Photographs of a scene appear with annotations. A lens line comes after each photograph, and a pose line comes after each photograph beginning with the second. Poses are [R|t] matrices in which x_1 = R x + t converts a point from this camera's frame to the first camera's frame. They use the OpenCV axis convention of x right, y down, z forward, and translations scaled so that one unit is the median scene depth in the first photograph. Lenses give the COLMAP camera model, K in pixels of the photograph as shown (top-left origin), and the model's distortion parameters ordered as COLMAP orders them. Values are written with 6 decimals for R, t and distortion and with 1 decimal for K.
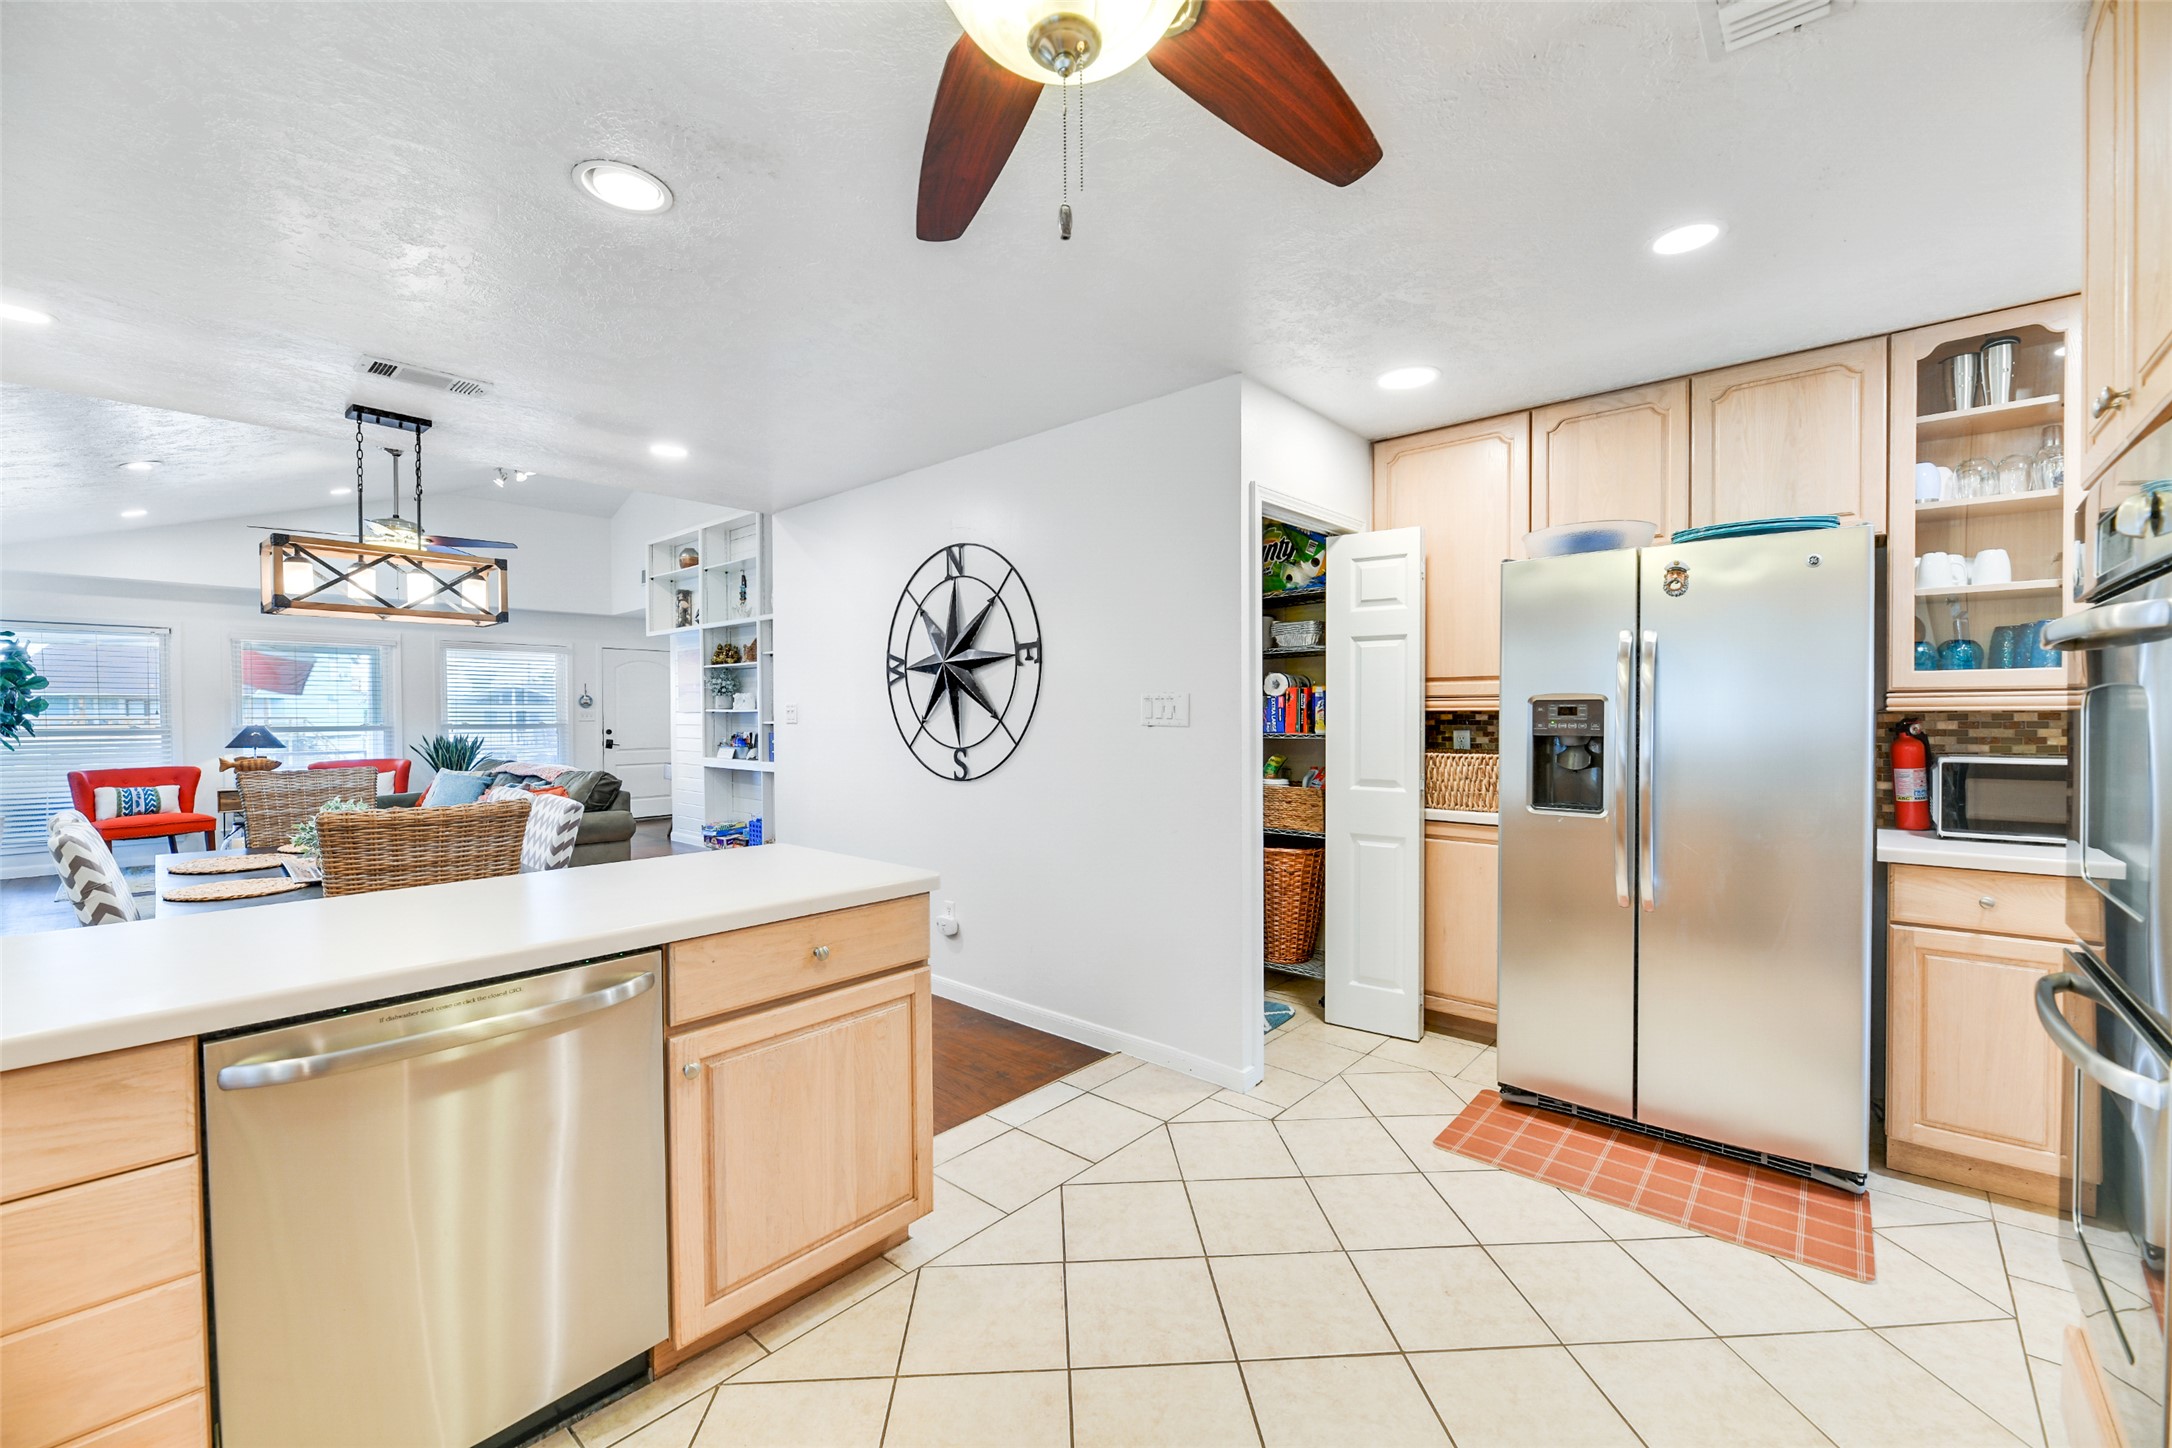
lens RADIAL K [[880.4, 0, 1093.9], [0, 880.4, 720.5], [0, 0, 1]] dist [-0.001290, -0.000218]
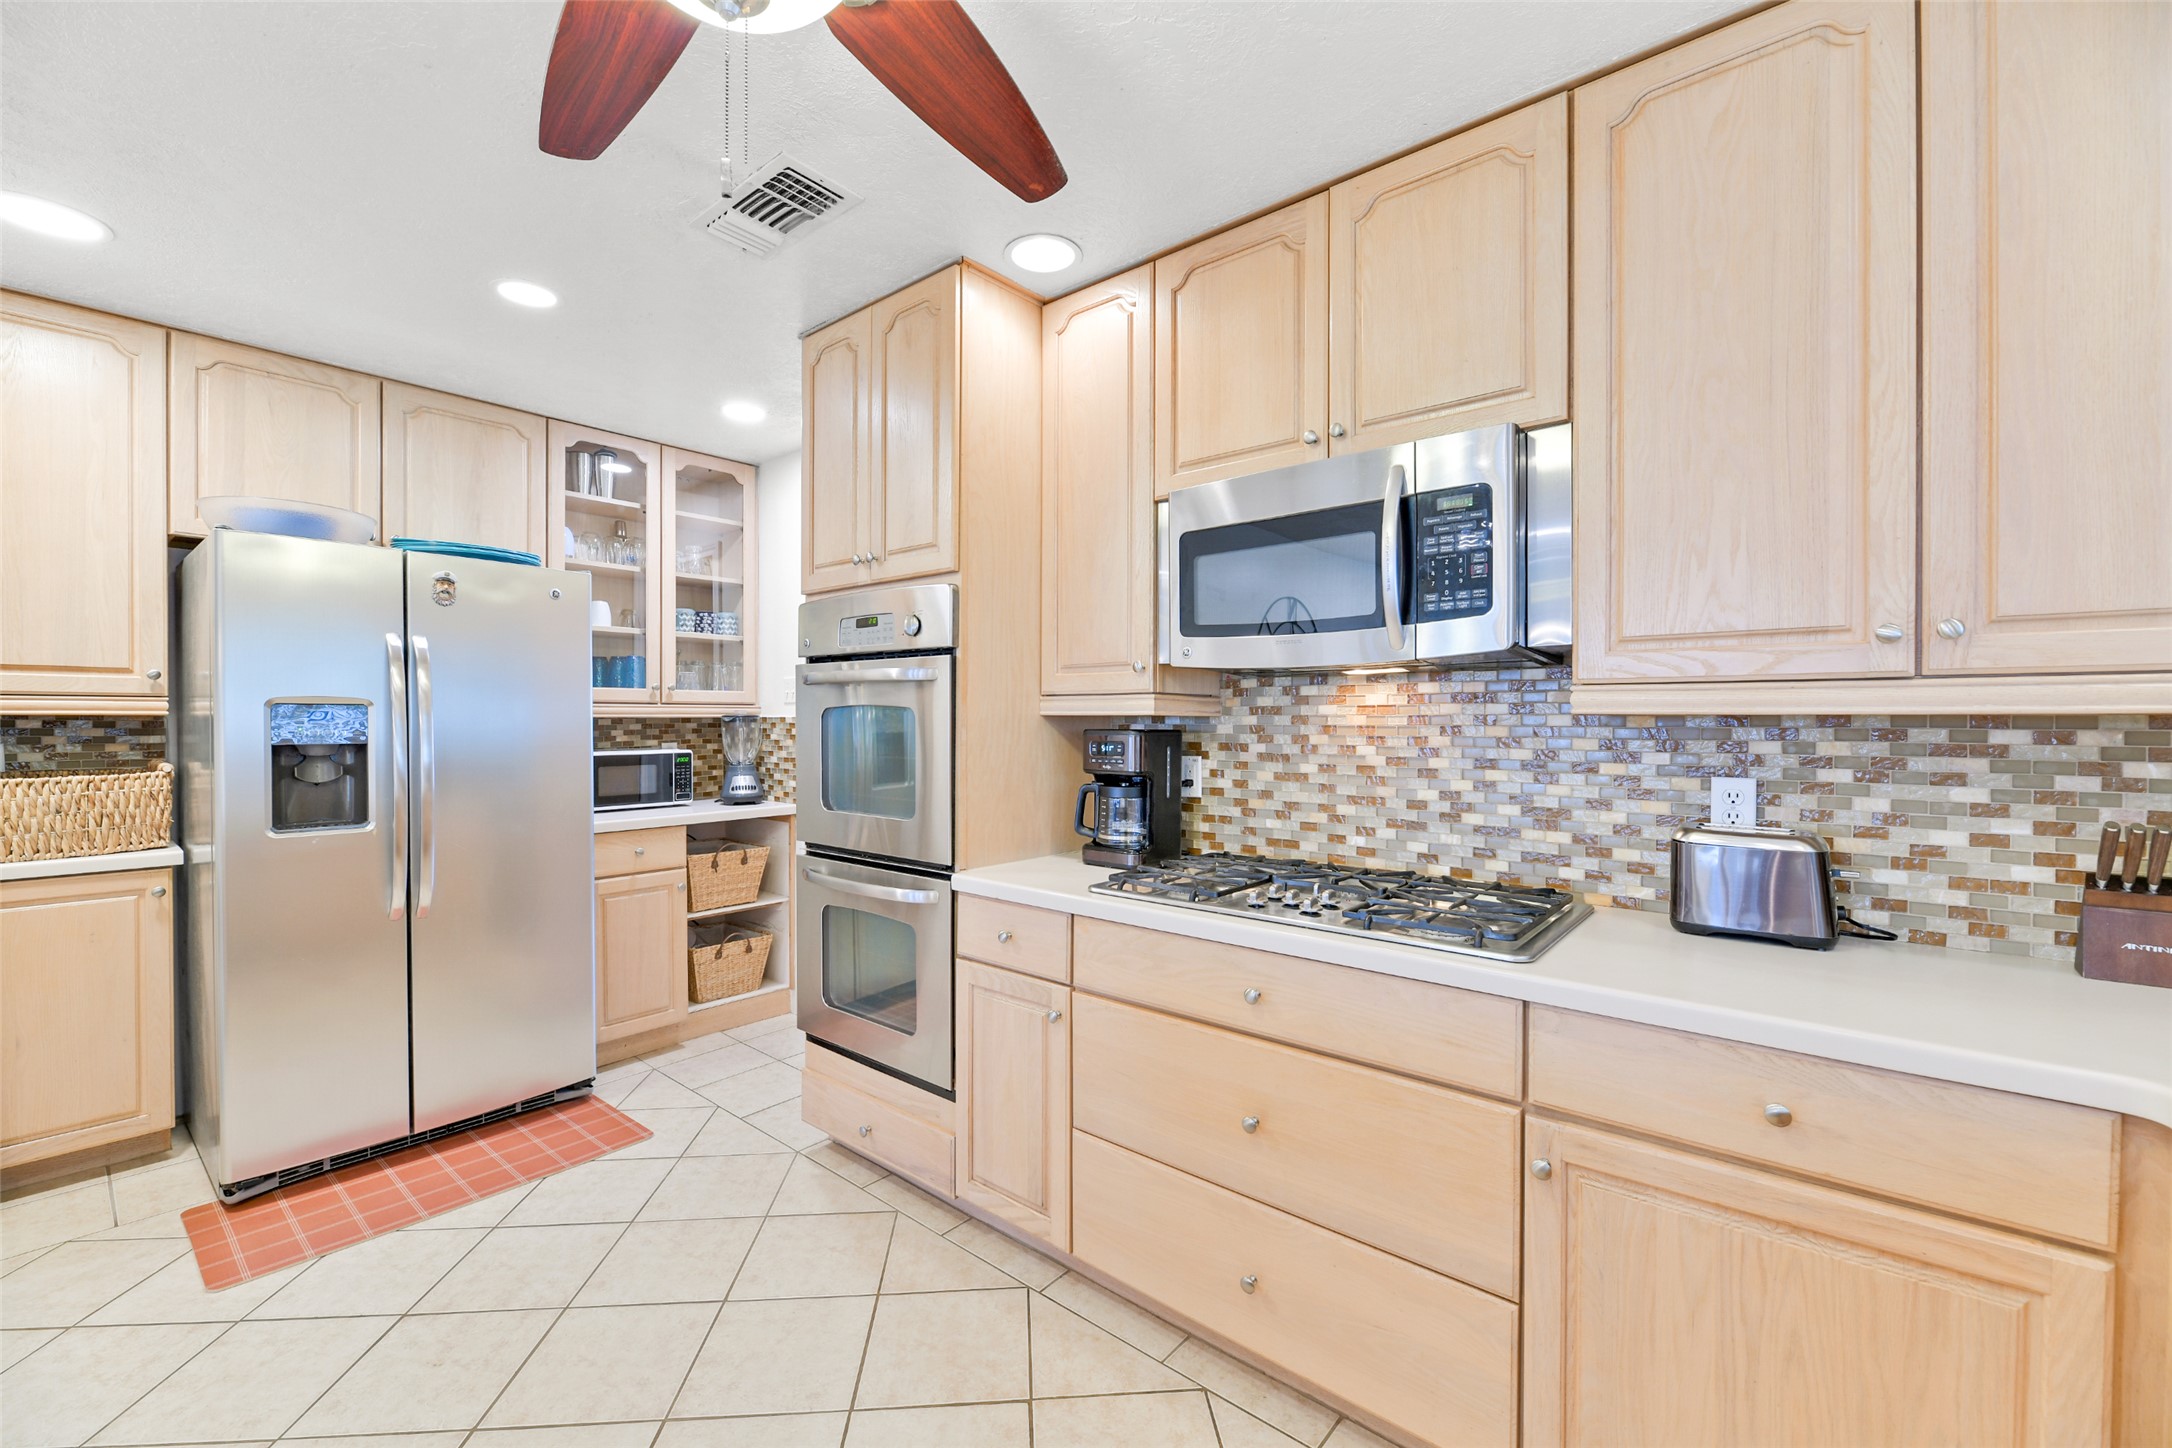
lens RADIAL K [[880.4, 0, 1093.9], [0, 880.4, 720.5], [0, 0, 1]] dist [-0.001290, -0.000218]
pose [[-0.019774, -0.000967, 0.999804, -0.381250], [0.005237, 0.999986, 0.001071, -0.003981], [-0.999791, 0.005257, -0.019768, 0.256177]]
